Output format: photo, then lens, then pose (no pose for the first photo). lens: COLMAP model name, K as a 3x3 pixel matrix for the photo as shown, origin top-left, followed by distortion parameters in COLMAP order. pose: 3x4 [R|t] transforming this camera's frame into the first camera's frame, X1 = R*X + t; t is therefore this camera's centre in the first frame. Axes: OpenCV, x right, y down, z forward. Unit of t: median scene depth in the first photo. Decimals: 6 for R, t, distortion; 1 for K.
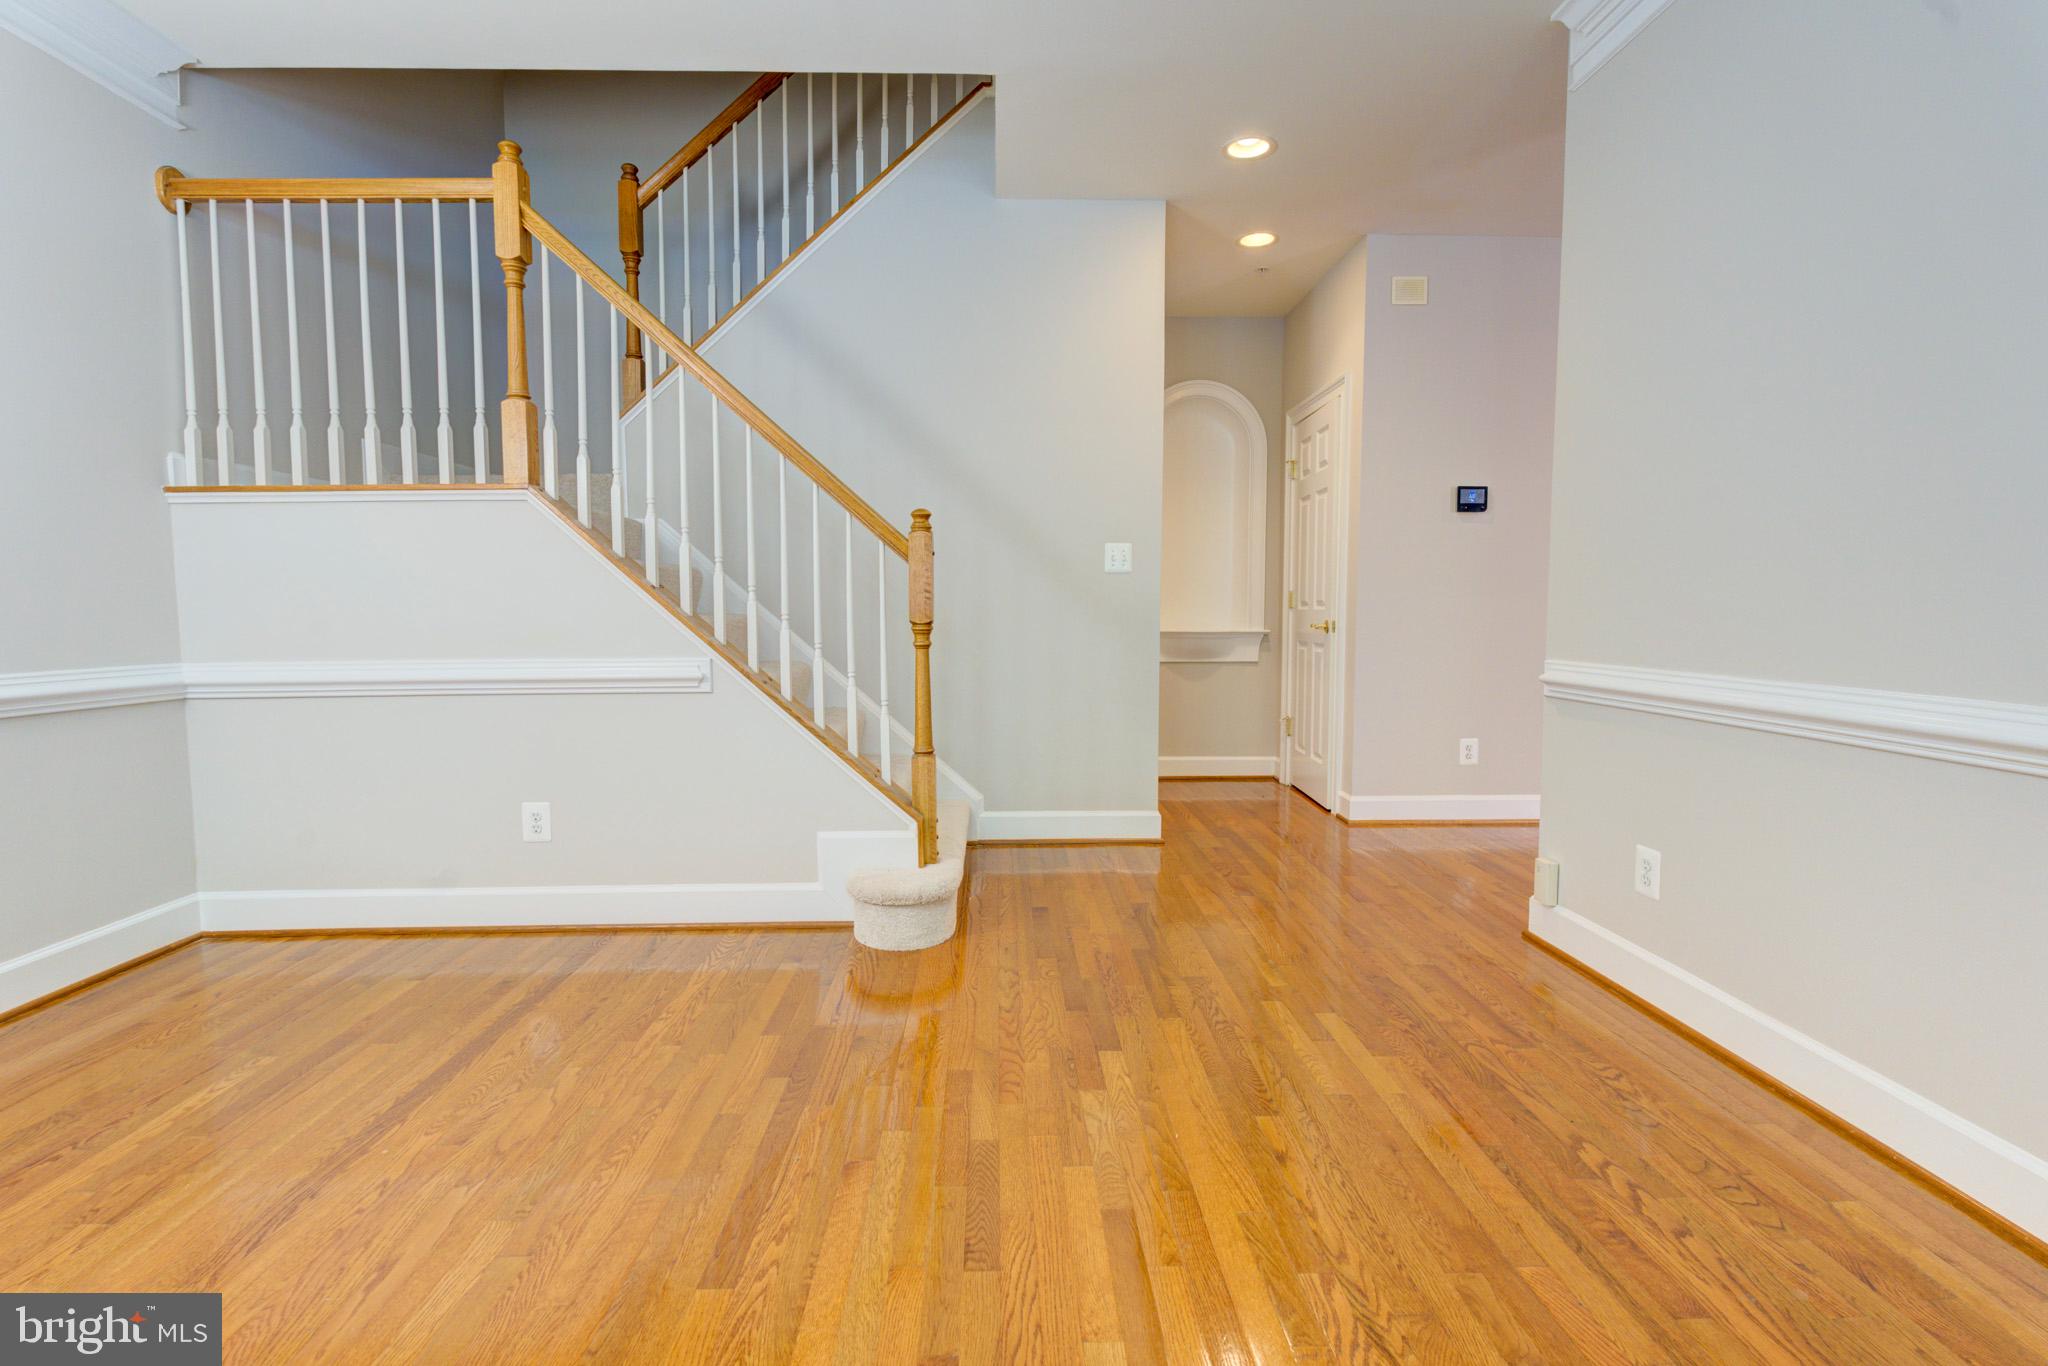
lens RADIAL K [[940.8, 0, 1024.0], [0, 940.8, 683.0], [0, 0, 1]] dist [-0.030564, 0.000206]
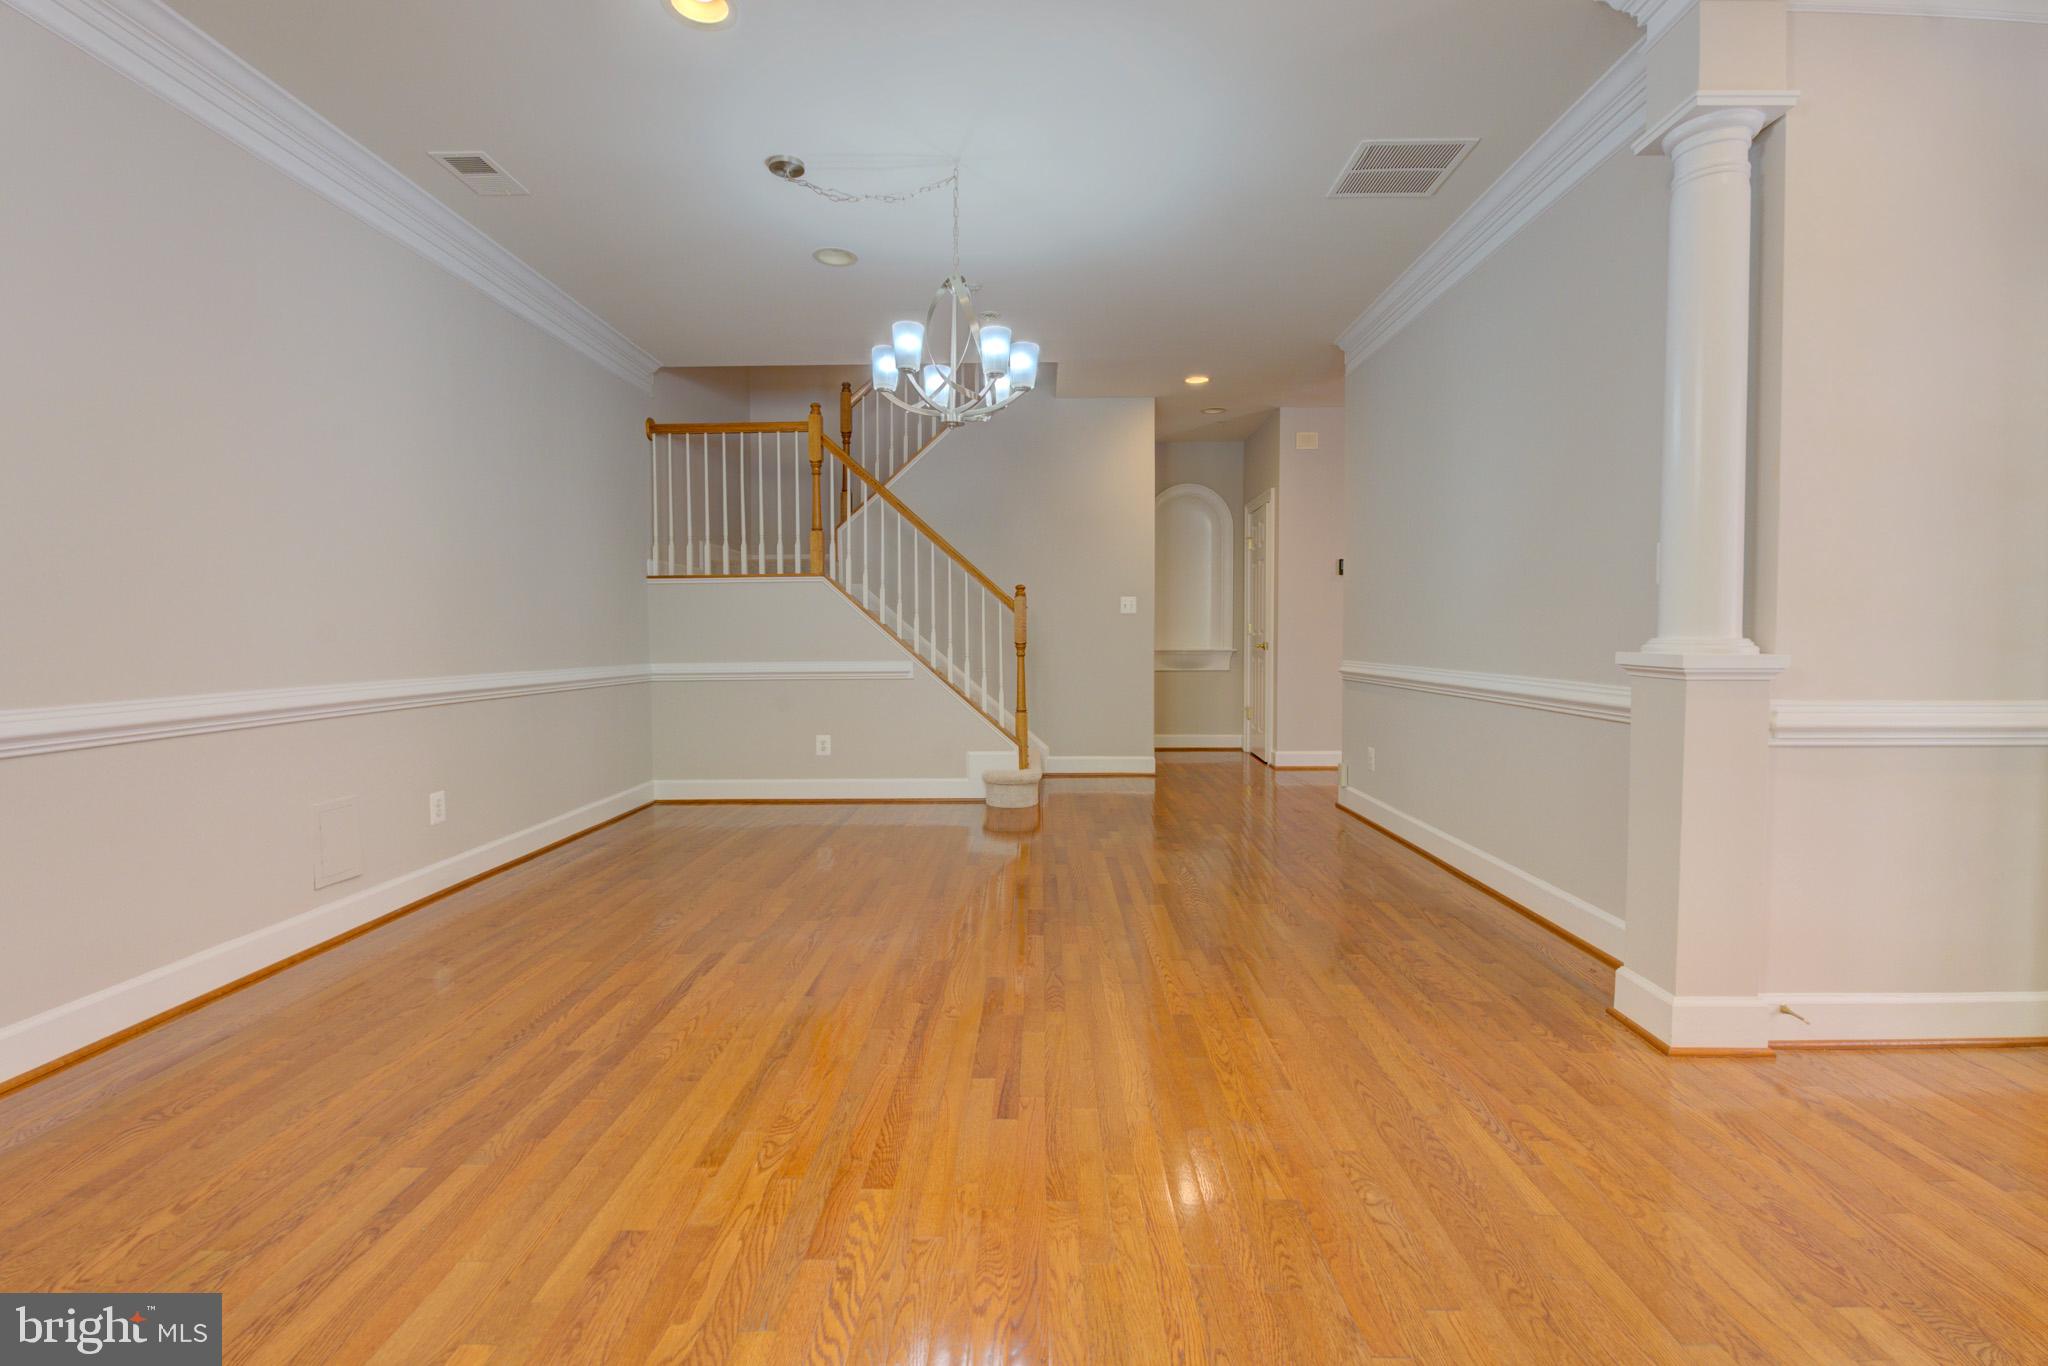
lens RADIAL K [[926.4, 0, 1023.0], [0, 926.4, 664.2], [0, 0, 1]] dist [0.001069, 0.000043]
pose [[0.998850, -0.002070, -0.047907, -0.013124], [-0.000255, 0.998825, -0.048468, 0.071588], [0.047951, 0.048425, 0.997675, -0.904042]]
